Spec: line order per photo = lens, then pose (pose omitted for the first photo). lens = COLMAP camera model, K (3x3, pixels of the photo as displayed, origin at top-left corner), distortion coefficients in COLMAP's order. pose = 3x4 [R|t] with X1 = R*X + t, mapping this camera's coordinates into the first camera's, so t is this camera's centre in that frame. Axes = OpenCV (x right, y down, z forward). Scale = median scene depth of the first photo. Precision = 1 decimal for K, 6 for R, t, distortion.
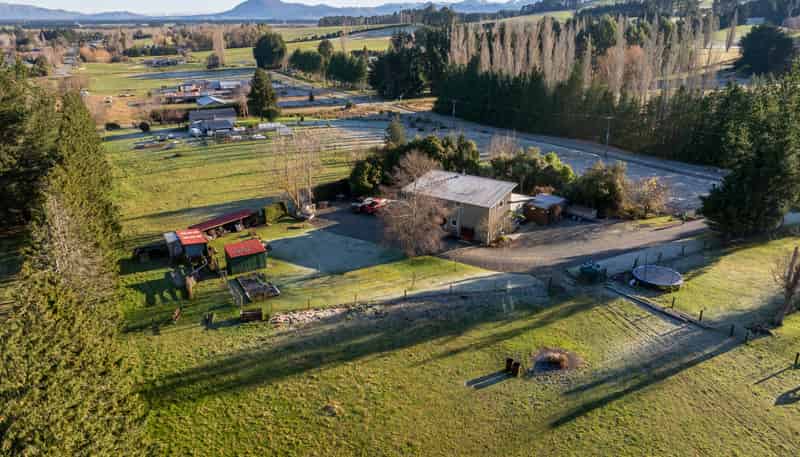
lens RADIAL K [[562.7, 0, 402.9], [0, 562.7, 221.9], [0, 0, 1]] dist [-0.029096, -0.006704]
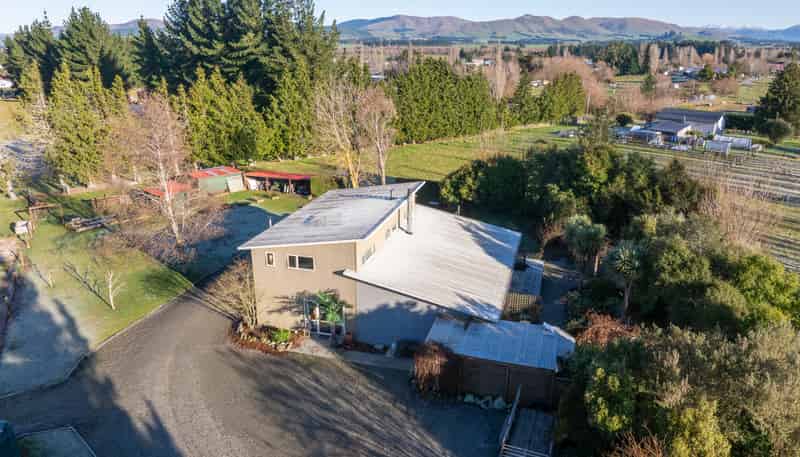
lens RADIAL K [[562.7, 0, 404.7], [0, 562.7, 225.2], [0, 0, 1]] dist [-0.029096, -0.006704]
pose [[0.328139, 0.293804, -0.897777, 0.246799], [-0.321524, 0.928392, 0.186306, -0.069700], [0.888227, 0.227523, 0.399107, 0.377125]]
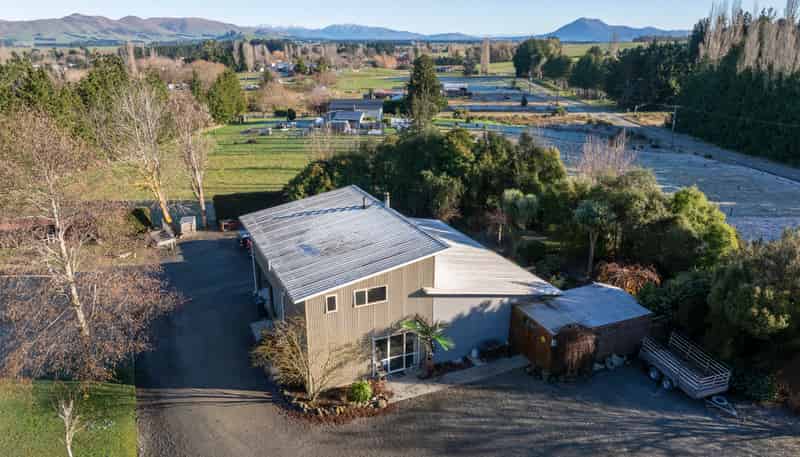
lens RADIAL K [[562.7, 0, 403.0], [0, 562.7, 226.3], [0, 0, 1]] dist [-0.029096, -0.006704]
pose [[0.863983, 0.155970, -0.478756, 0.150690], [-0.169469, 0.985418, 0.015202, -0.035412], [0.474146, 0.068000, 0.877817, 0.293032]]
